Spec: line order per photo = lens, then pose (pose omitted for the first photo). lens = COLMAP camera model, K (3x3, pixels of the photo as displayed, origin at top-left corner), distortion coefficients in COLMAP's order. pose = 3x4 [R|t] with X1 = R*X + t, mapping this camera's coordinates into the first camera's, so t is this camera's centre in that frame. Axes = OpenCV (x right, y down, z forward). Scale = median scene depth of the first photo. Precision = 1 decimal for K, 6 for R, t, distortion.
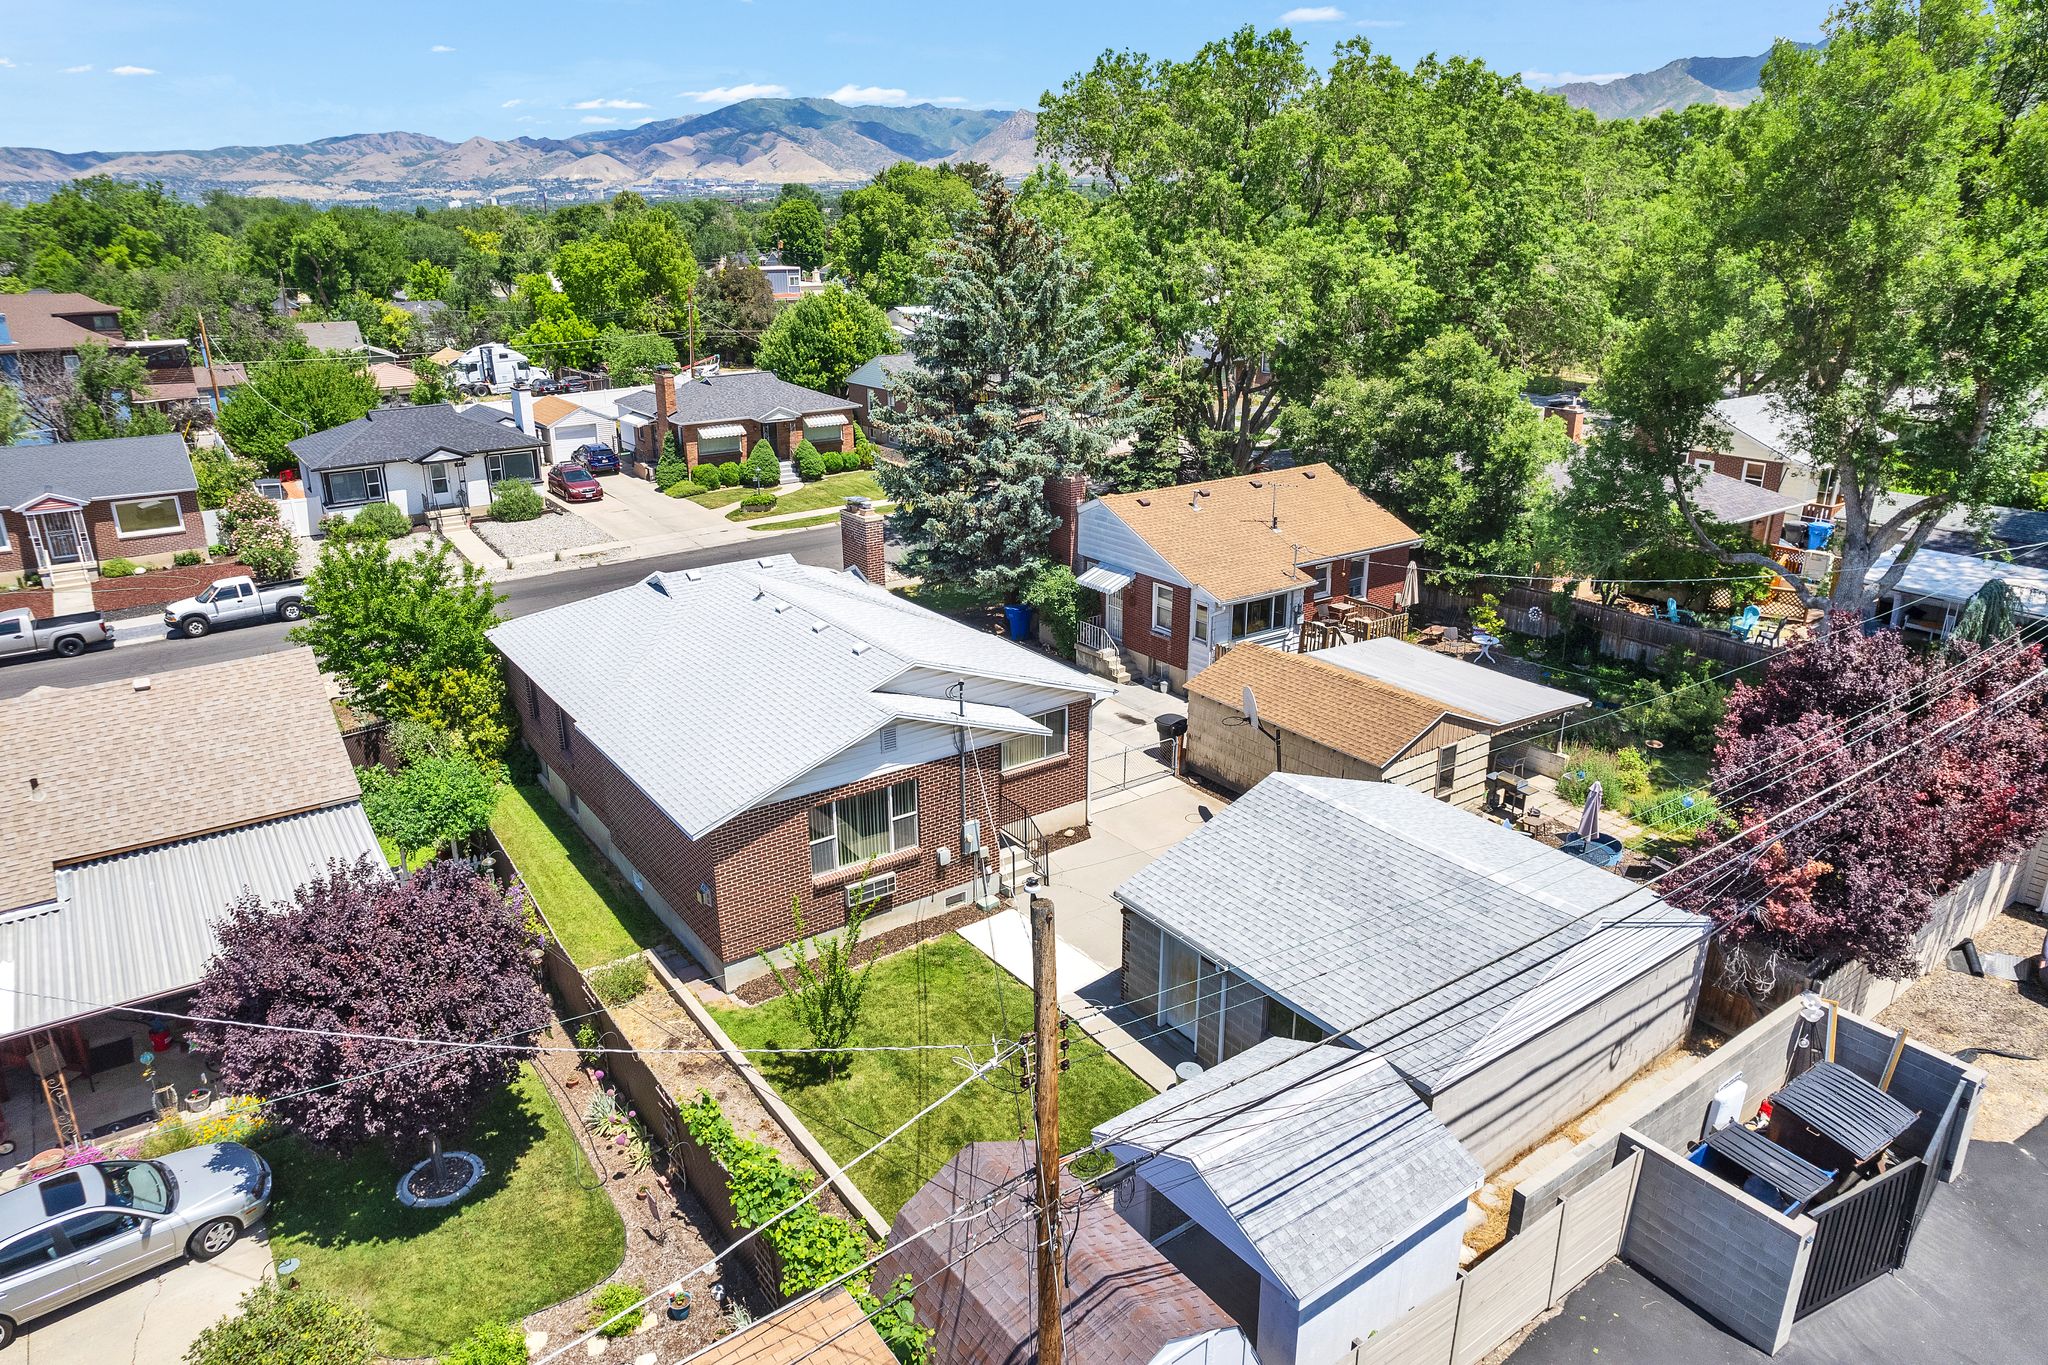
lens RADIAL K [[1312.0, 0, 1024.0], [0, 1312.0, 682.5], [0, 0, 1]] dist [-0.074238, 0.066682]
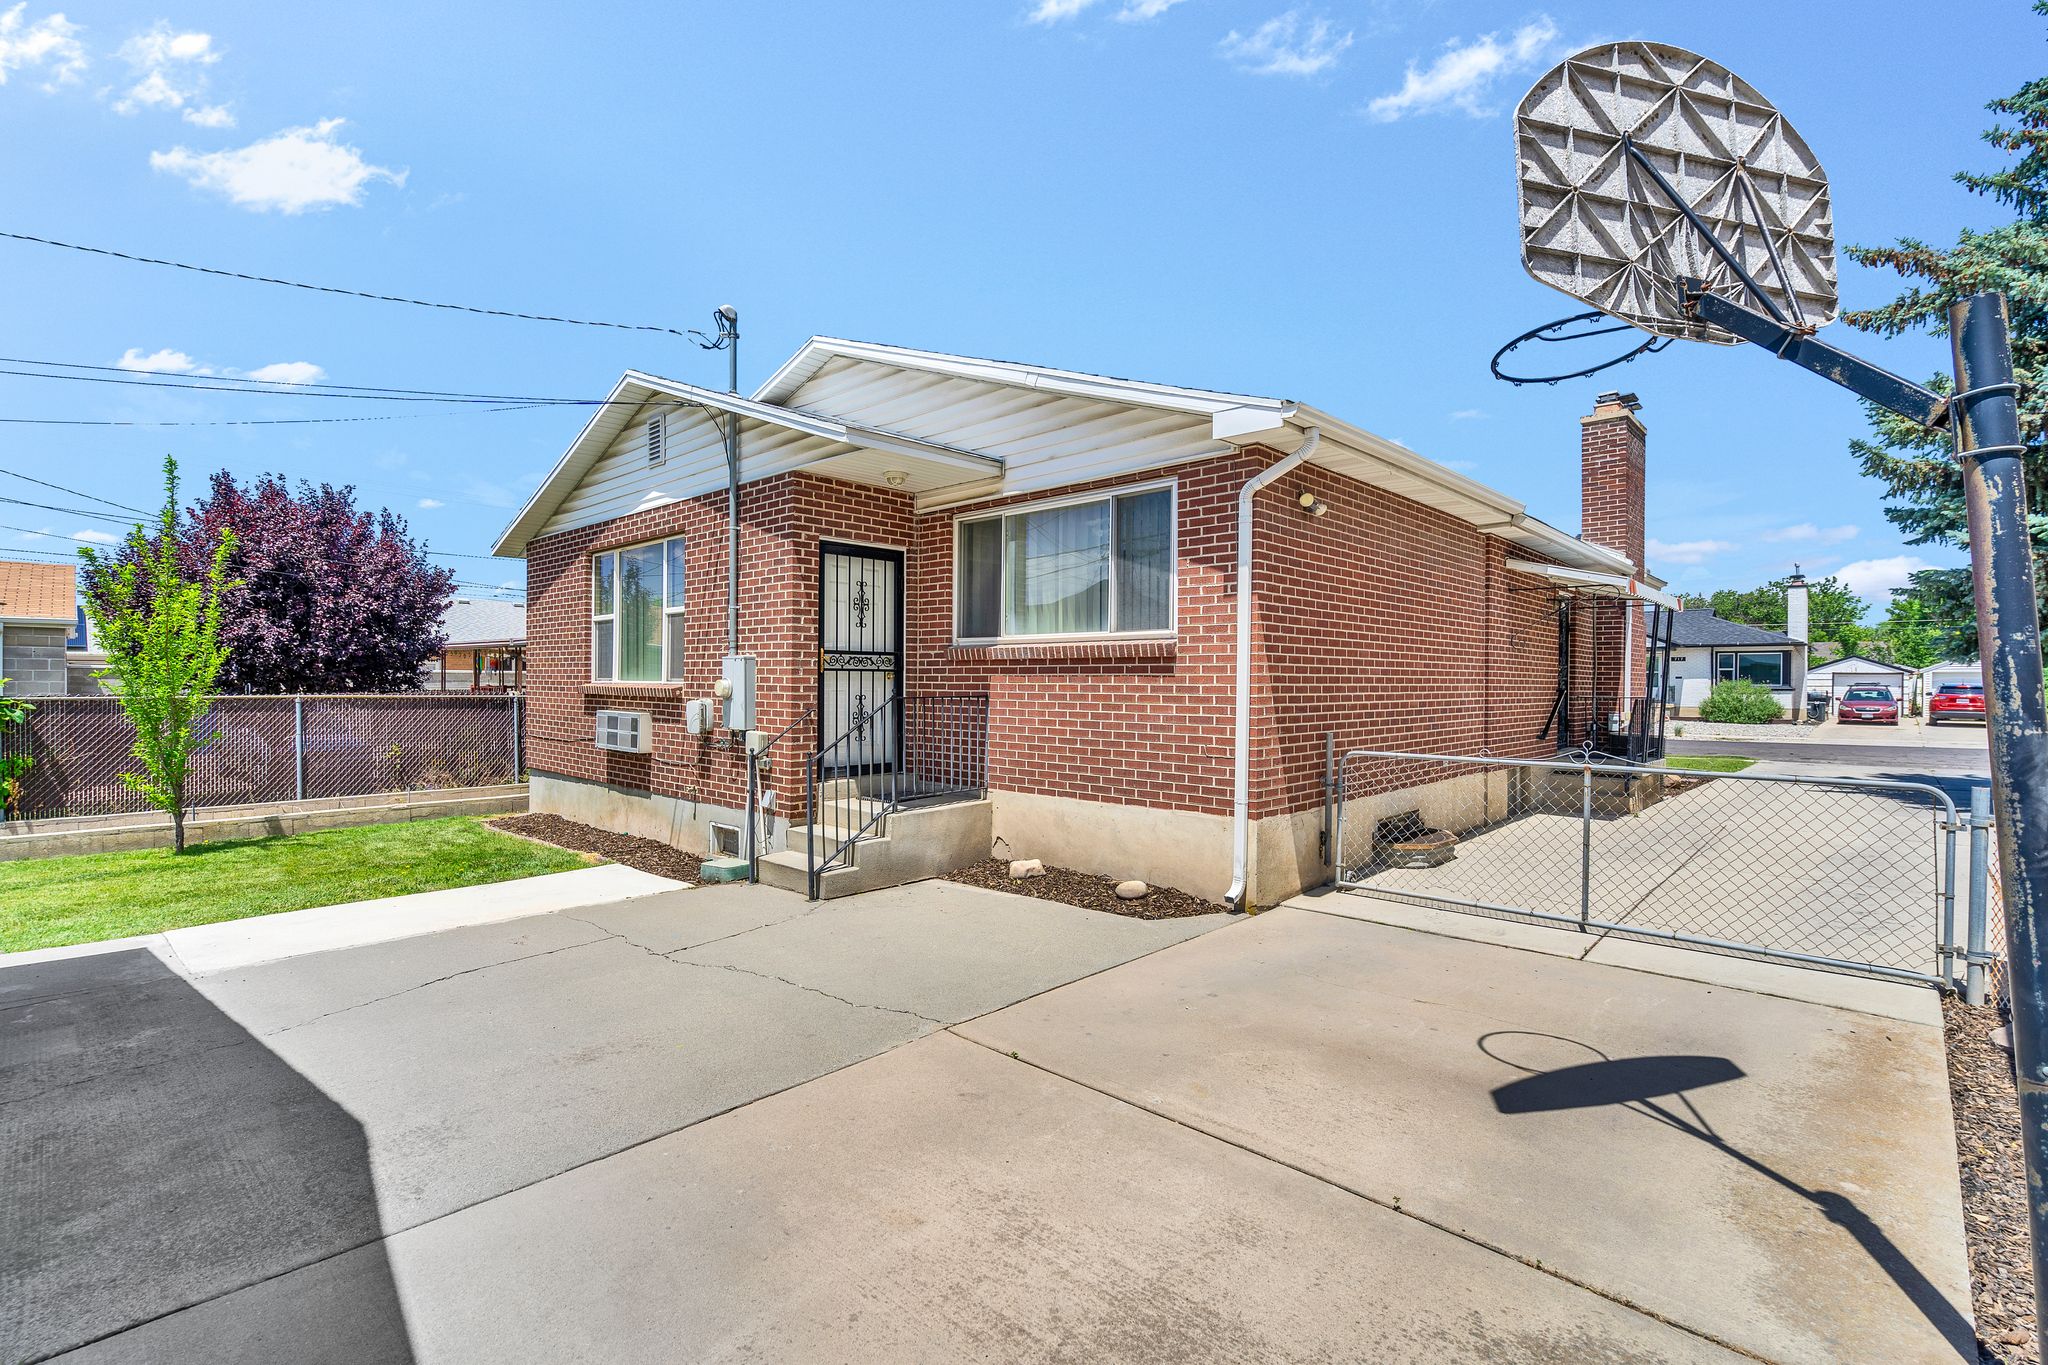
lens RADIAL K [[922.0, 0, 1003.6], [0, 922.0, 683.2], [0, 0, 1]] dist [-0.003611, -0.000849]
pose [[0.183662, 0.011343, -0.982924, 0.190452], [-0.337587, 0.939844, -0.052233, 0.070335], [0.923203, 0.341415, 0.176443, 0.709871]]
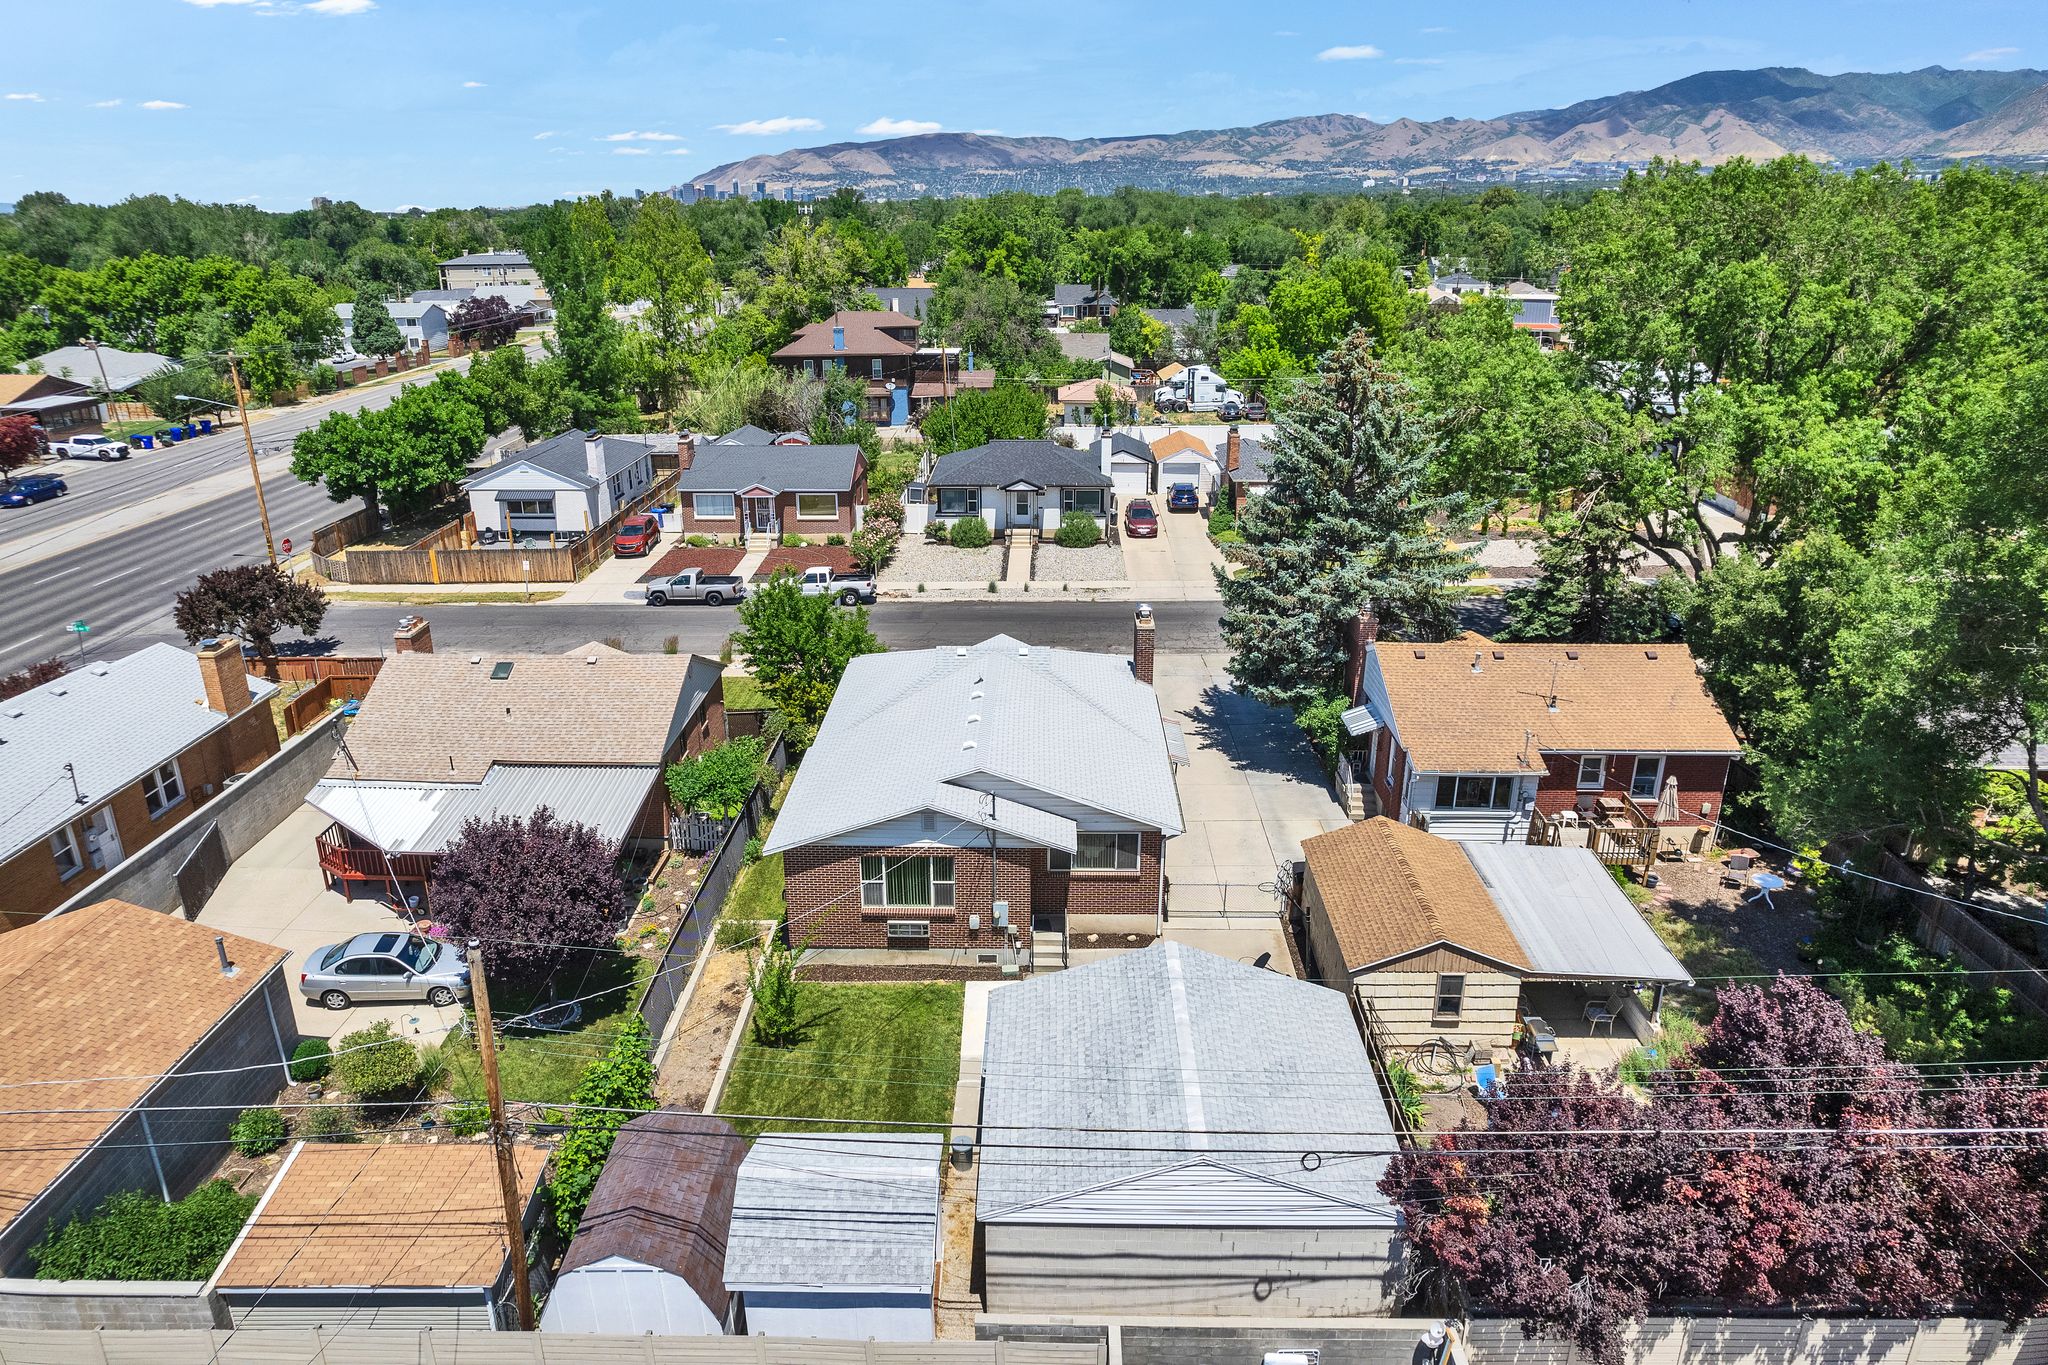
lens RADIAL K [[1312.0, 0, 1024.0], [0, 1312.0, 682.5], [0, 0, 1]] dist [-0.074238, 0.066682]
pose [[0.803107, 0.210874, -0.557271, 0.432130], [-0.203359, 0.976127, 0.076301, -0.136338], [0.560057, 0.052048, 0.826818, -0.020191]]
